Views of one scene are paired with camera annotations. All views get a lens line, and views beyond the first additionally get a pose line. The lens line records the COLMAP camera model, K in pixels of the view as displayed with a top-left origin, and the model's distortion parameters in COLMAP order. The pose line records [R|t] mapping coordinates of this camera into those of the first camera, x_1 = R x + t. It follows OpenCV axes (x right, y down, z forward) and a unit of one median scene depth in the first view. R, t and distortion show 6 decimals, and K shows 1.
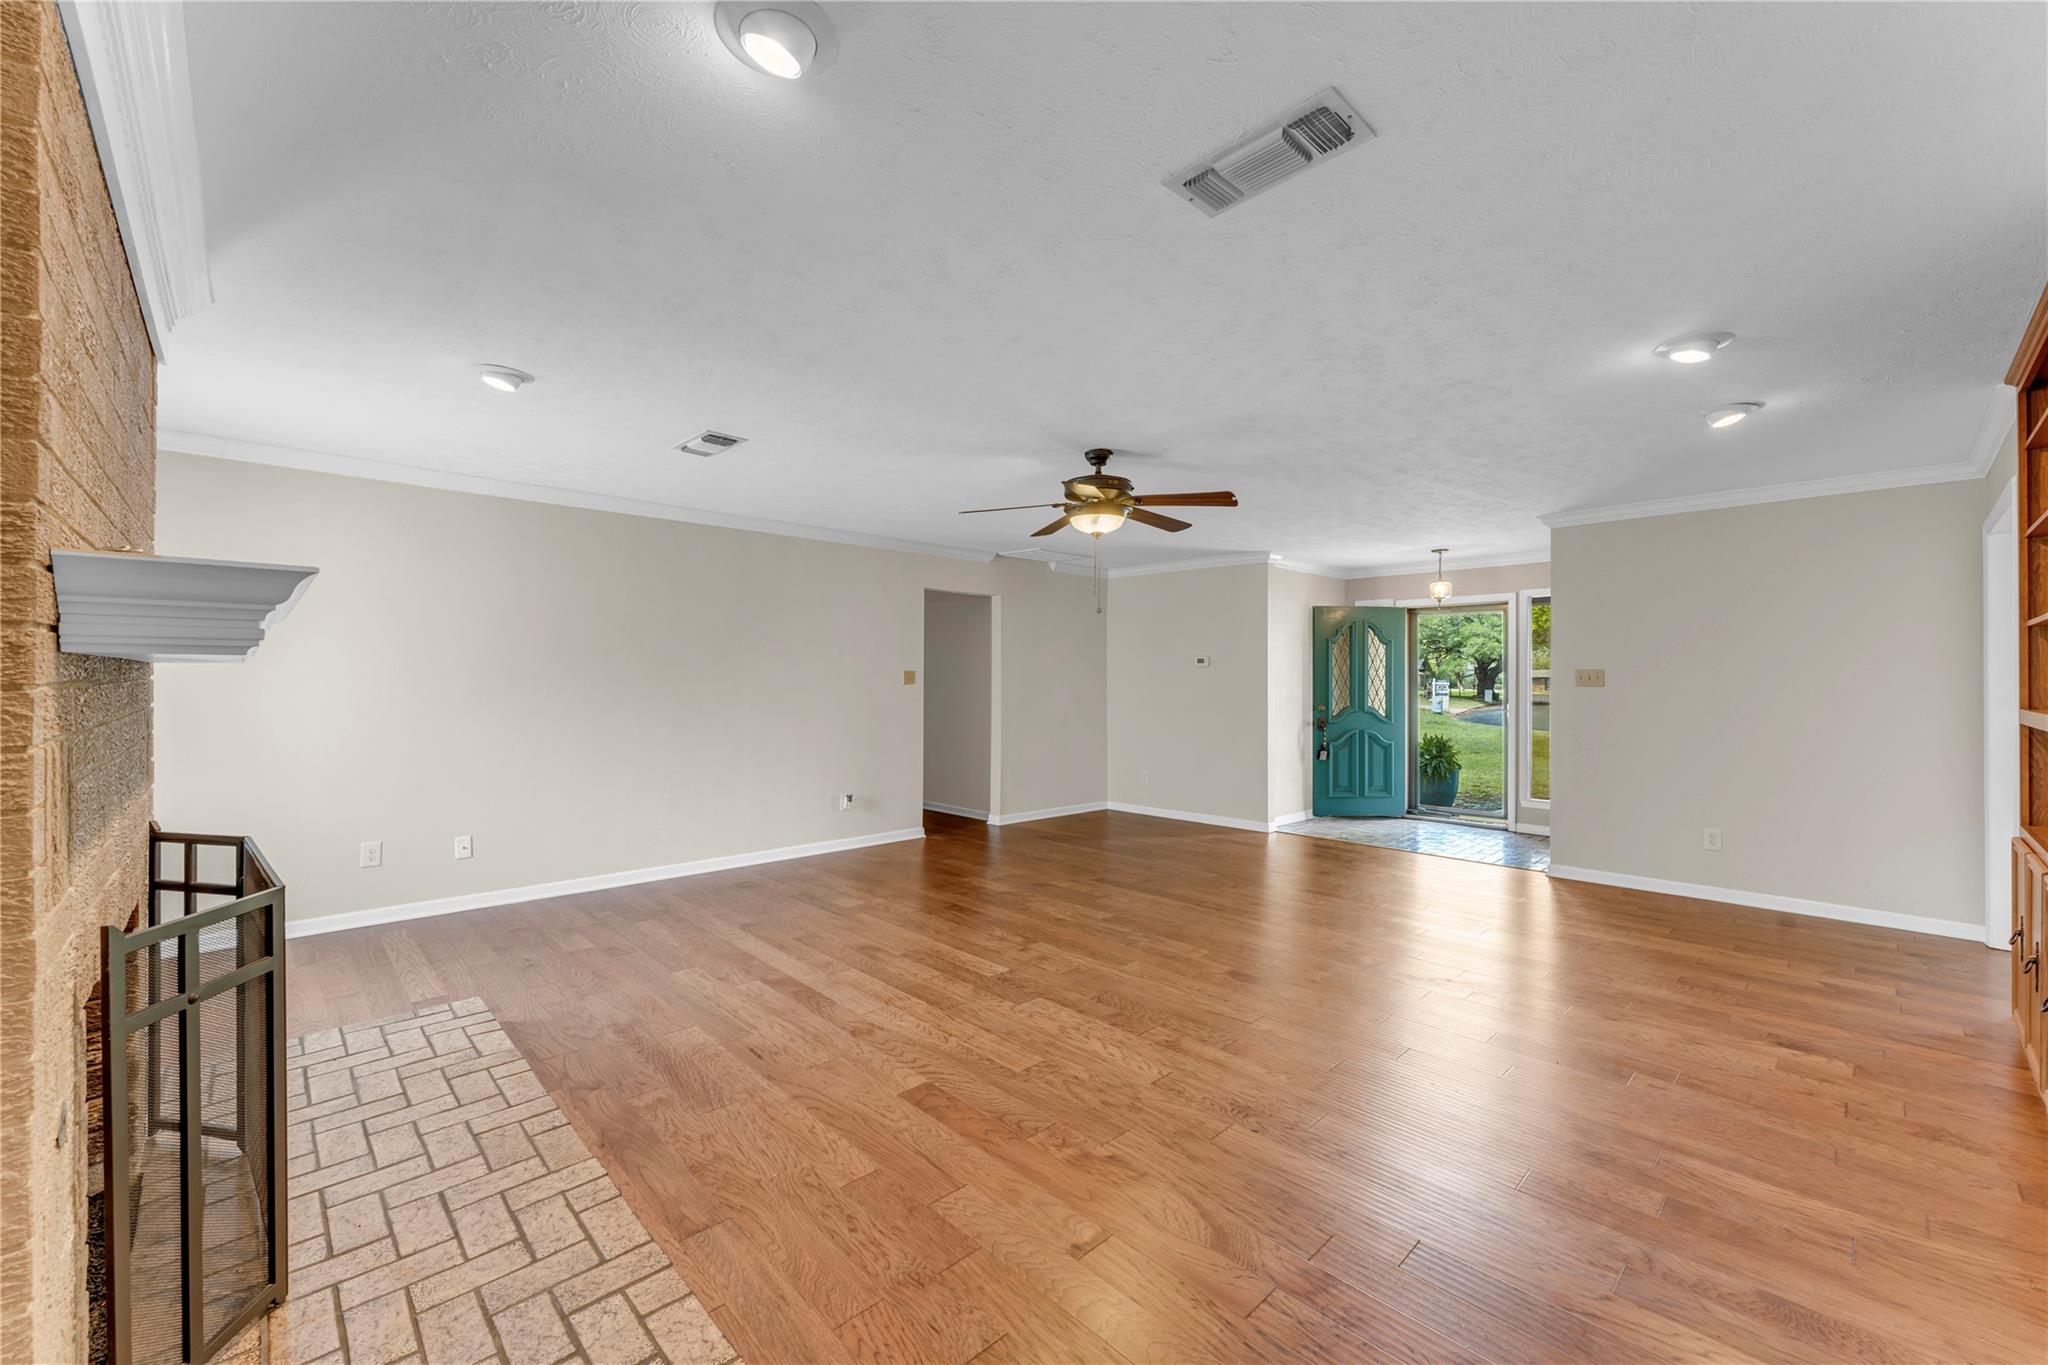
lens RADIAL K [[812.2, 0, 1019.9], [0, 812.2, 677.2], [0, 0, 1]] dist [0.000146, -0.000910]
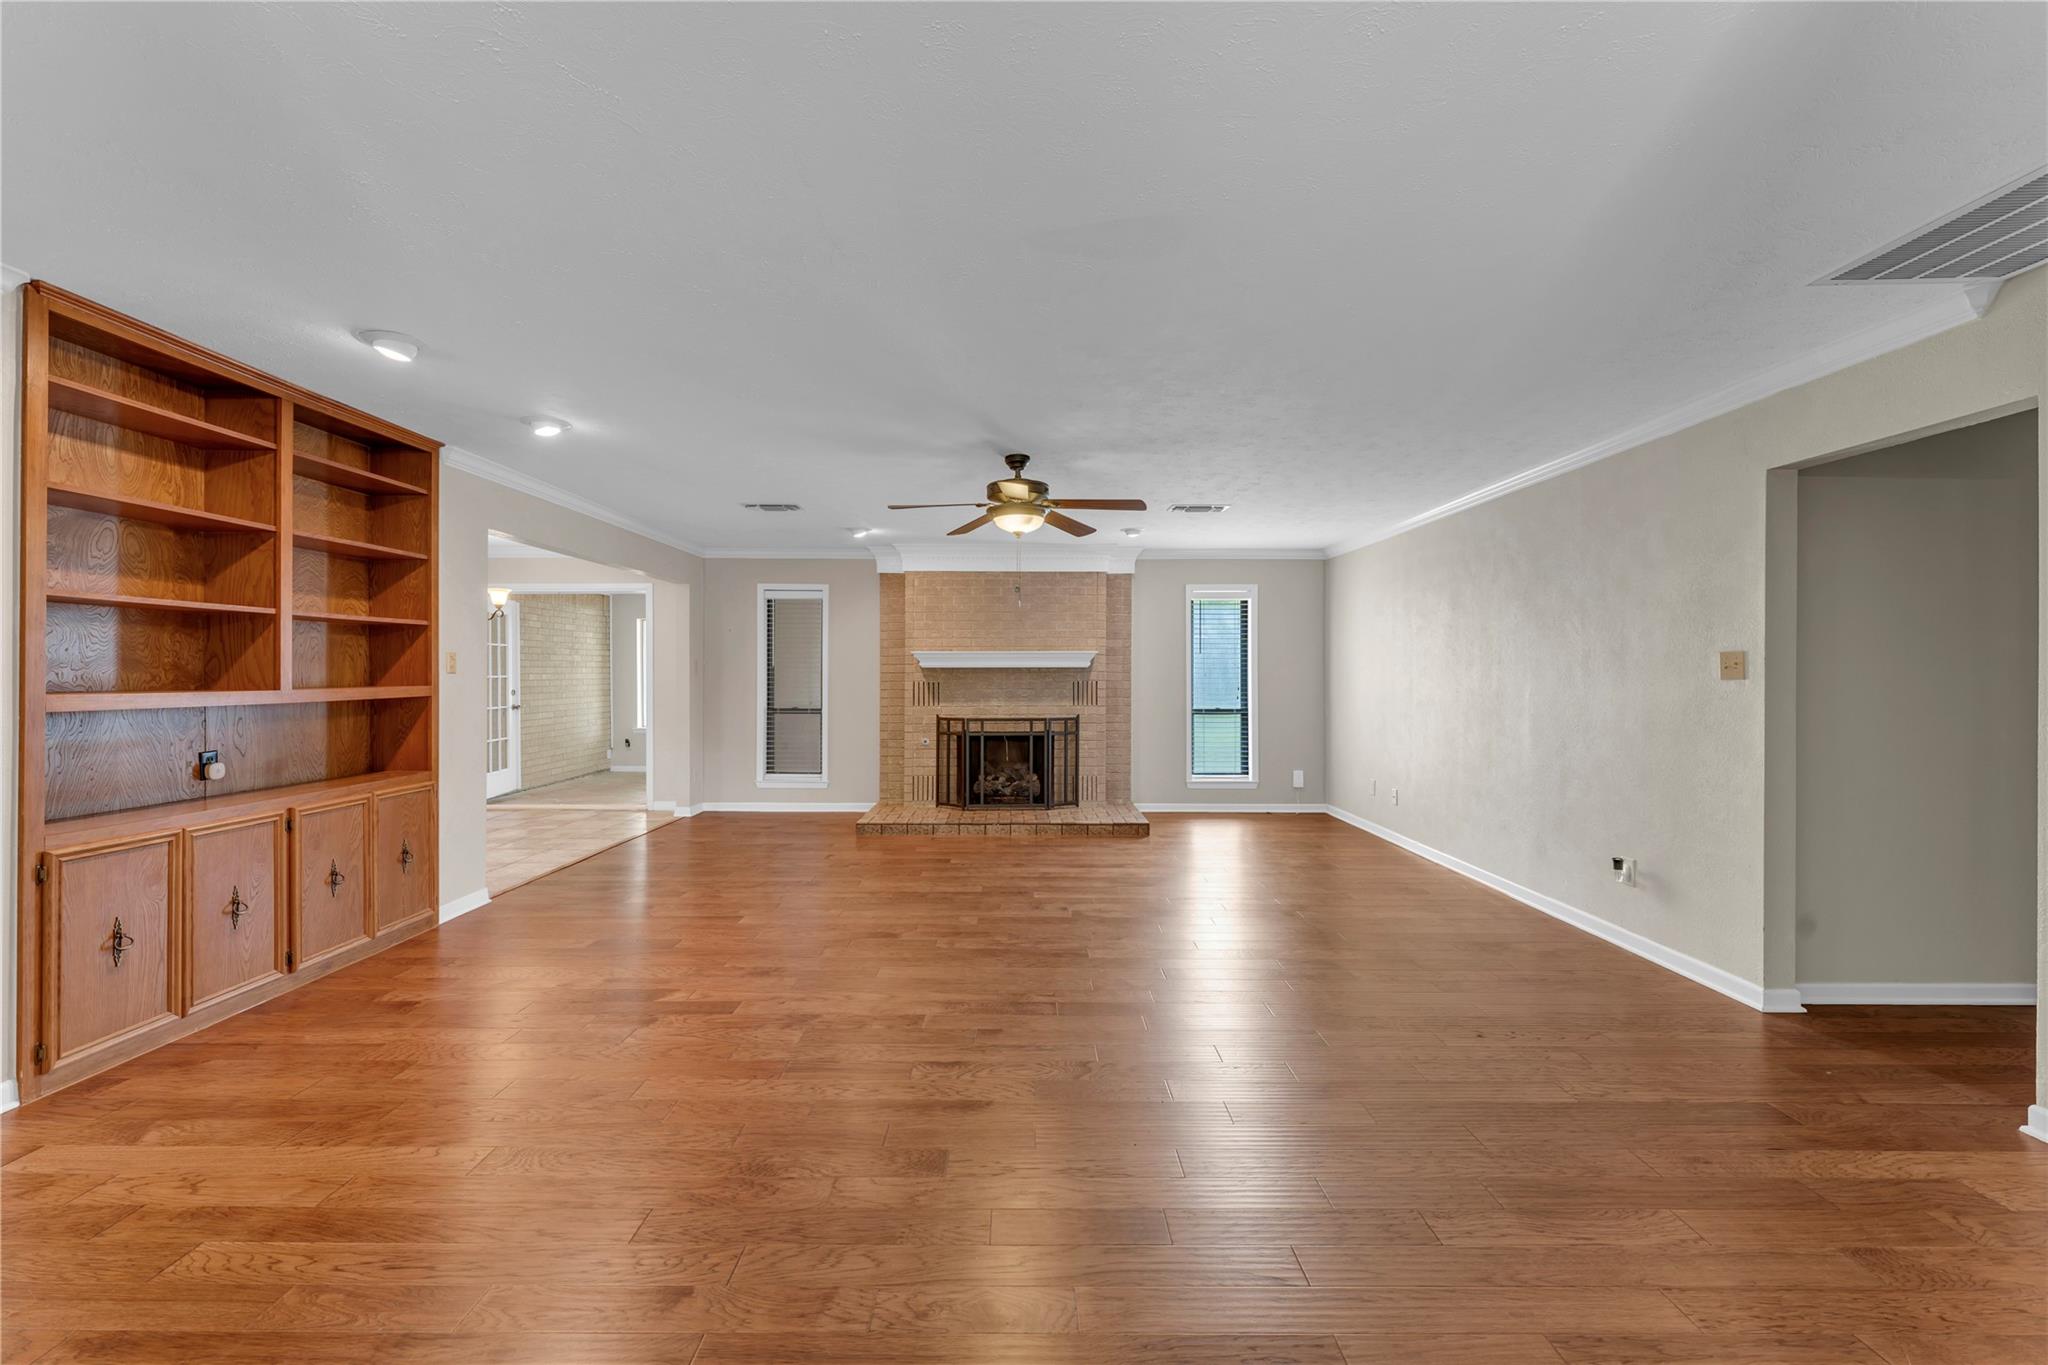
lens RADIAL K [[831.4, 0, 1023.3], [0, 831.4, 676.7], [0, 0, 1]] dist [-0.003516, 0.000127]
pose [[-0.683989, -0.003575, -0.729484, 0.957630], [-0.001993, 0.999993, -0.003032, 0.016587], [0.729490, -0.000620, -0.683991, 1.885129]]
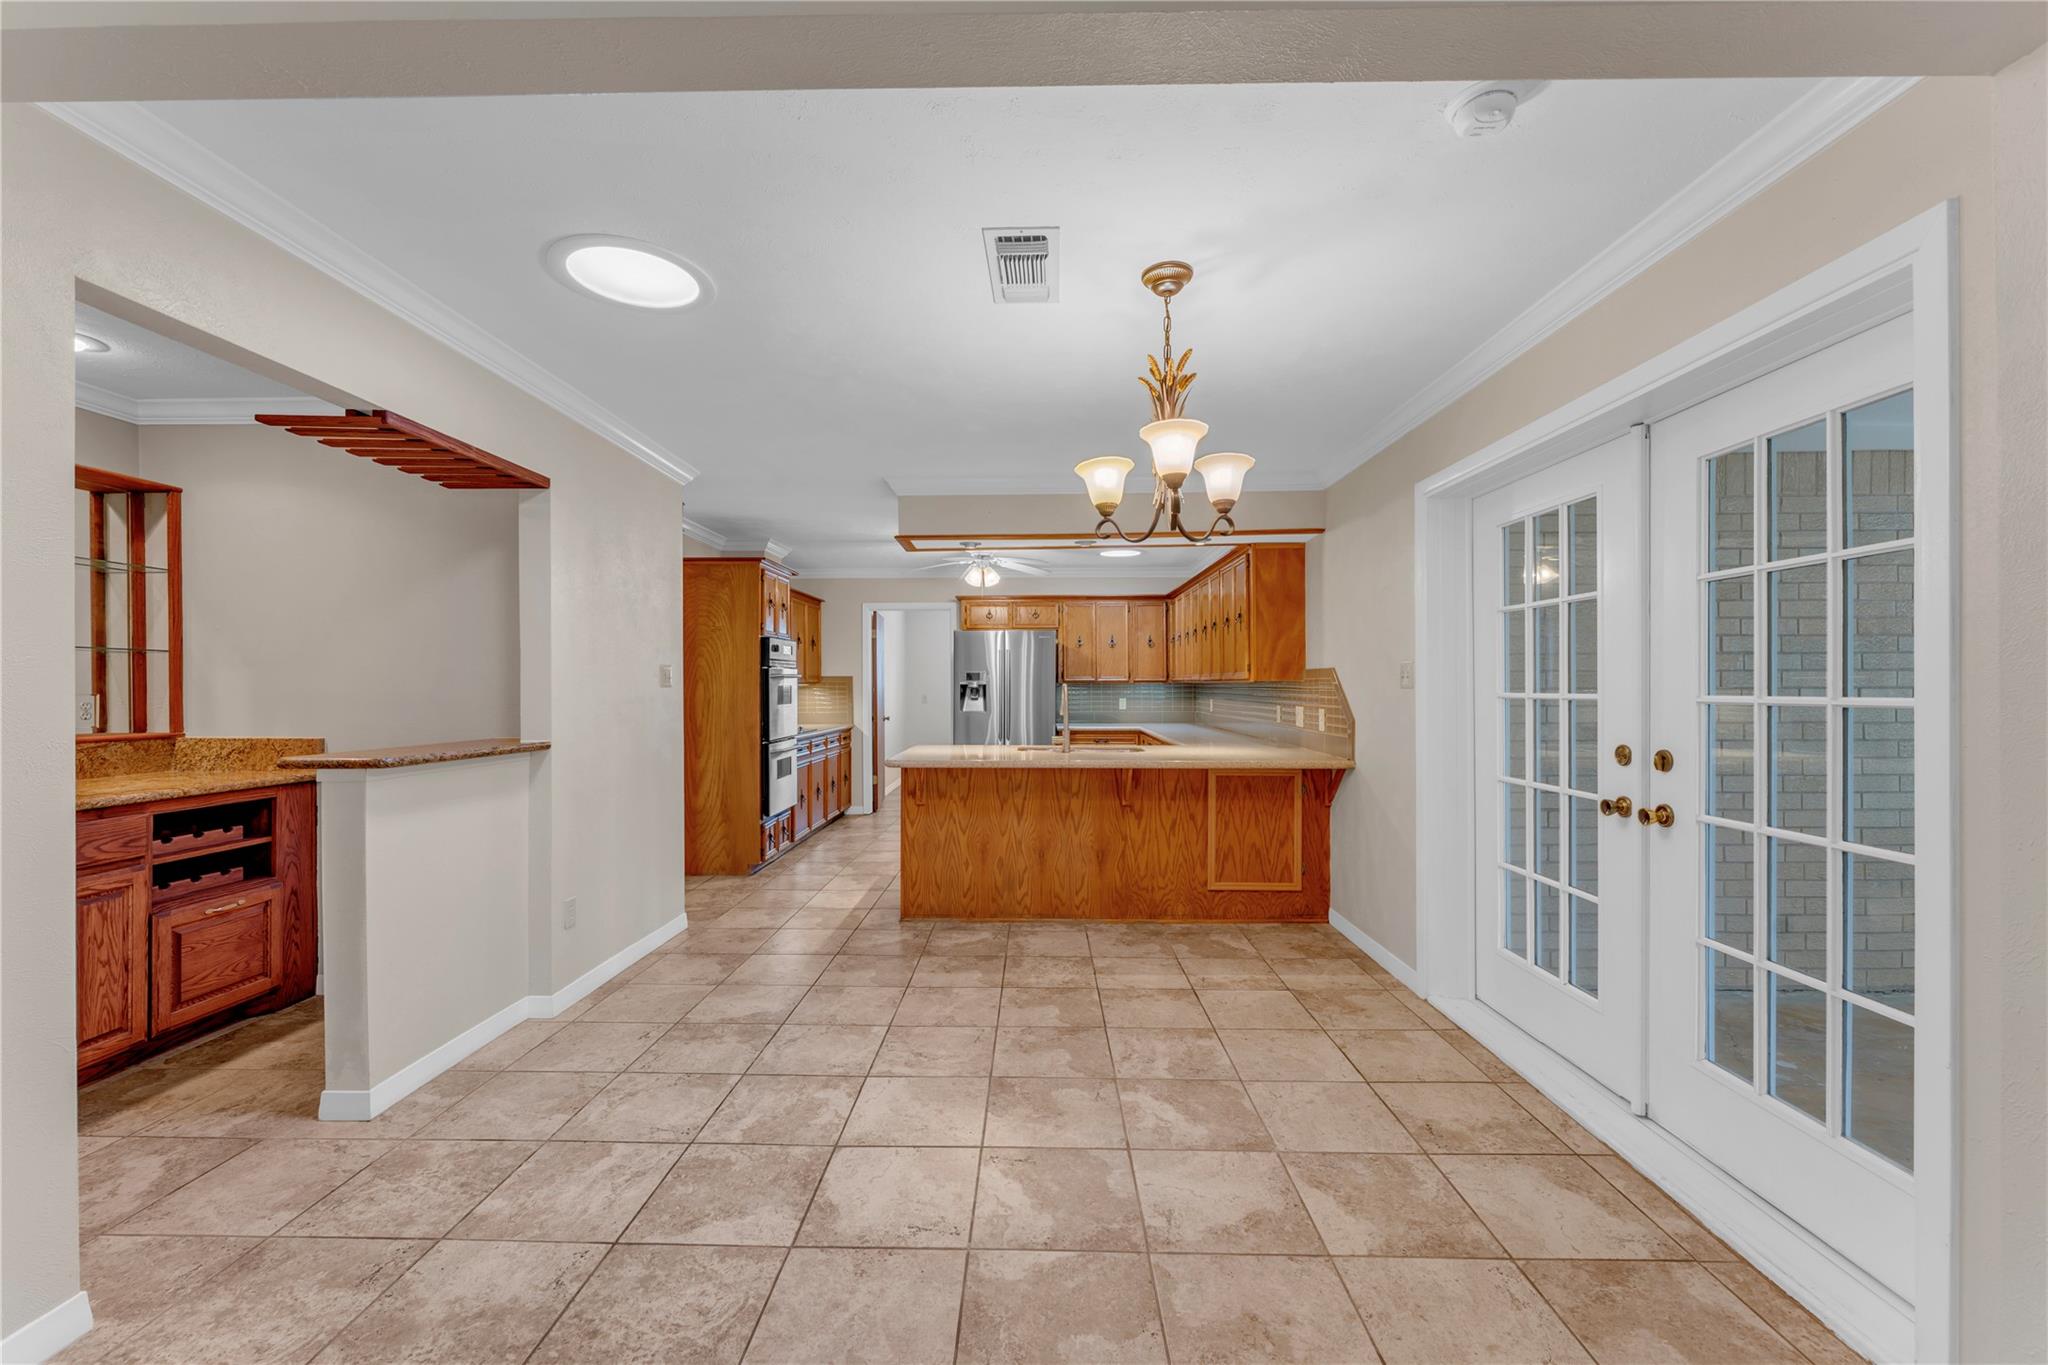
lens RADIAL K [[812.2, 0, 1022.3], [0, 812.2, 689.4], [0, 0, 1]] dist [0.000146, -0.000910]
pose [[-0.711328, -0.009700, 0.702794, 0.095845], [-0.008146, 0.999951, 0.005557, 0.006306], [-0.702813, -0.001772, -0.711372, 0.312803]]
